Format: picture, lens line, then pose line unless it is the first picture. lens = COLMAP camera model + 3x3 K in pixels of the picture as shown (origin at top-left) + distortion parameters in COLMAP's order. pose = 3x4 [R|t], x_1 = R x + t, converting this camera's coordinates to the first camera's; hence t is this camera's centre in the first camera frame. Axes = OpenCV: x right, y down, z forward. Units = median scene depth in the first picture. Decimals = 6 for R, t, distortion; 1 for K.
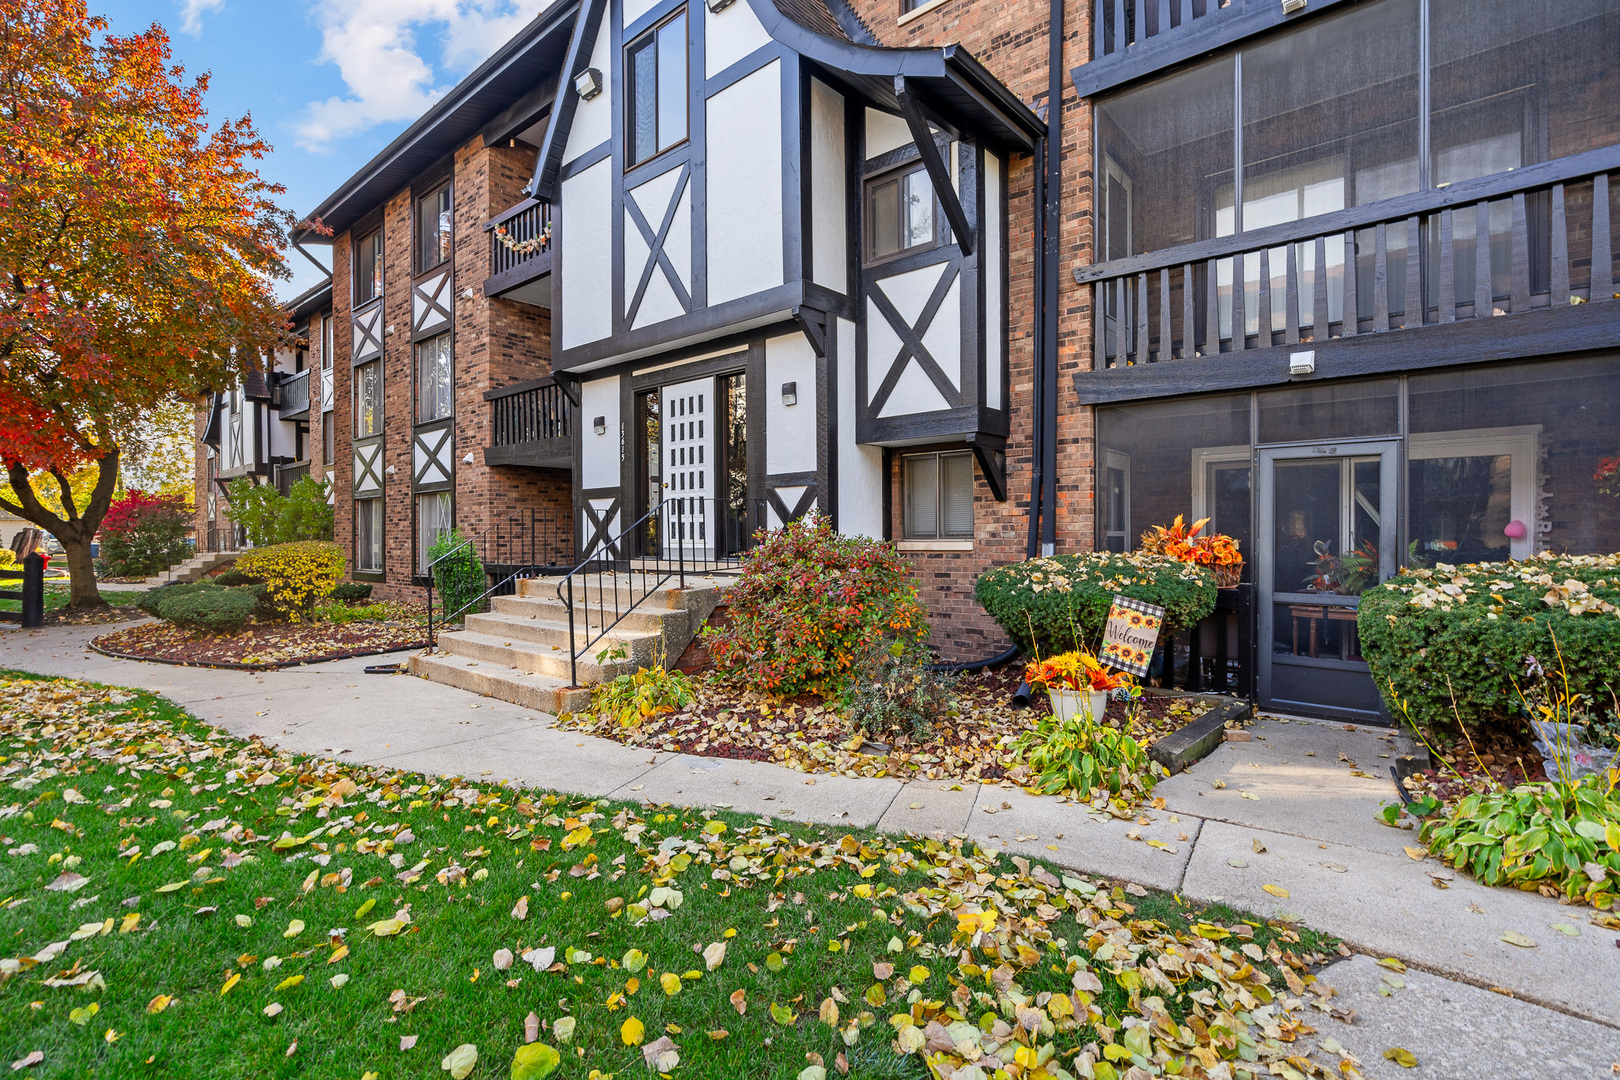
lens RADIAL K [[755.6, 0, 804.5], [0, 755.6, 529.0], [0, 0, 1]] dist [-0.004067, 0.000512]
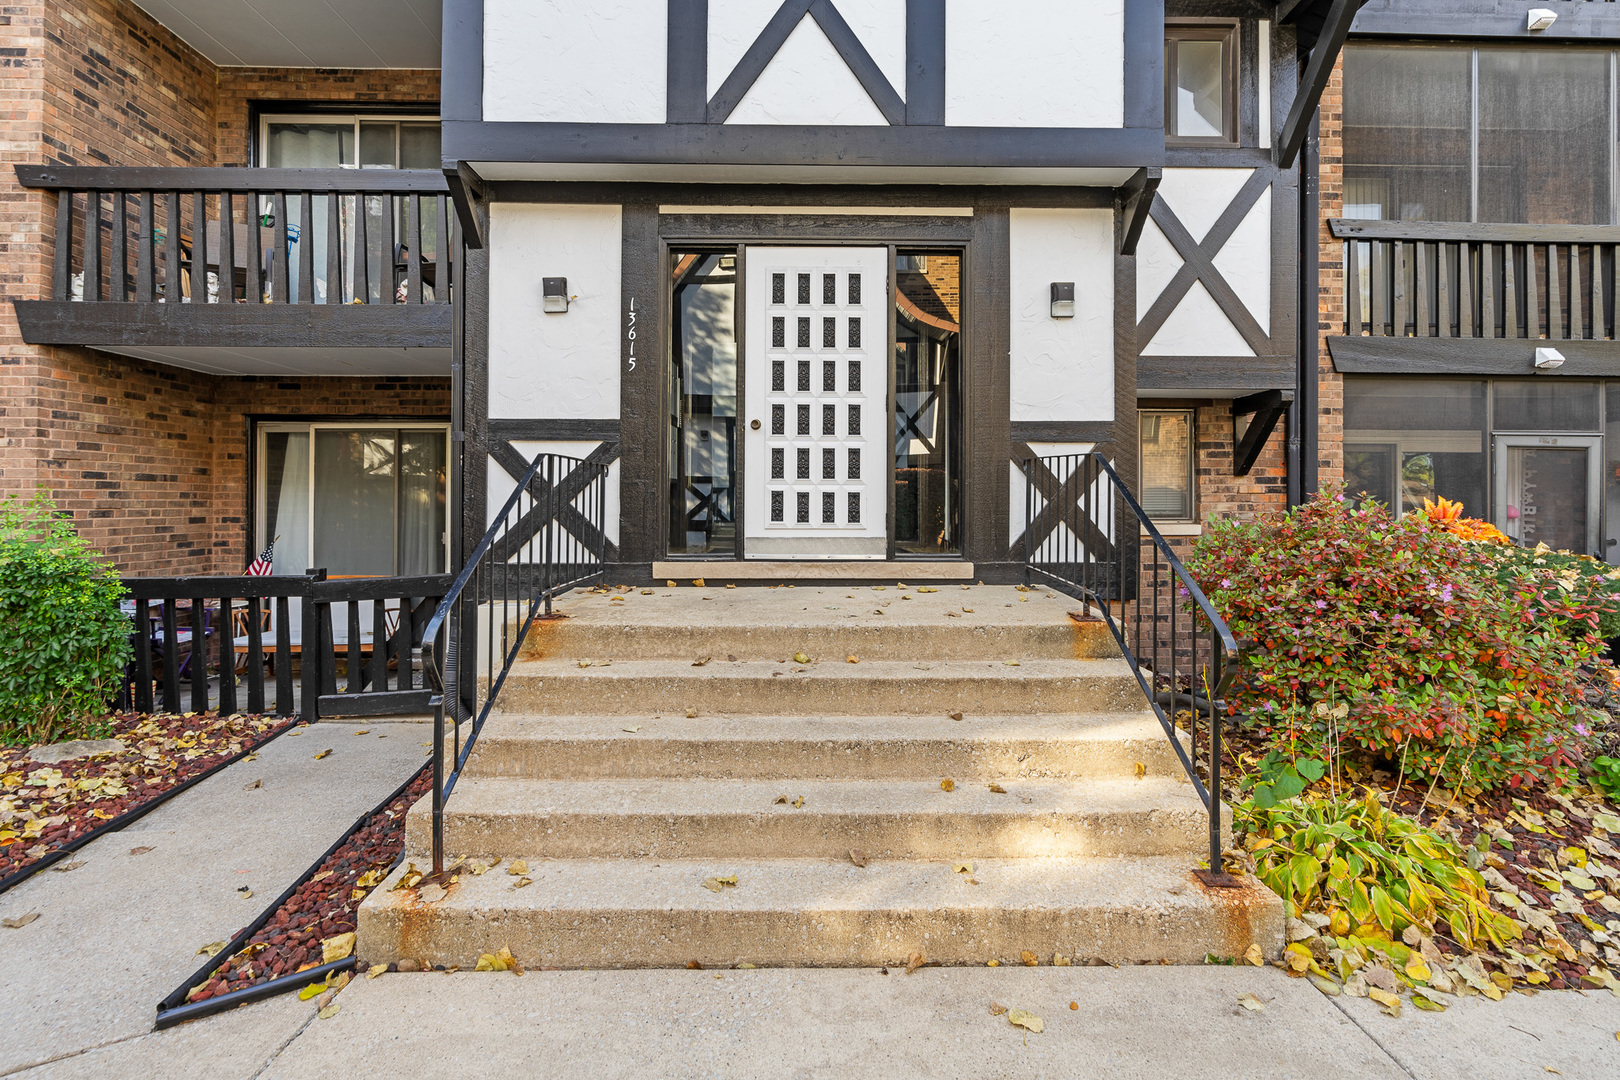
lens RADIAL K [[755.6, 0, 809.6], [0, 755.6, 492.8], [0, 0, 1]] dist [-0.004067, 0.000512]
pose [[0.746110, 0.017565, 0.665591, -0.546201], [-0.011525, 0.999843, -0.013467, -0.001147], [-0.665723, 0.002377, 0.746195, 0.590937]]
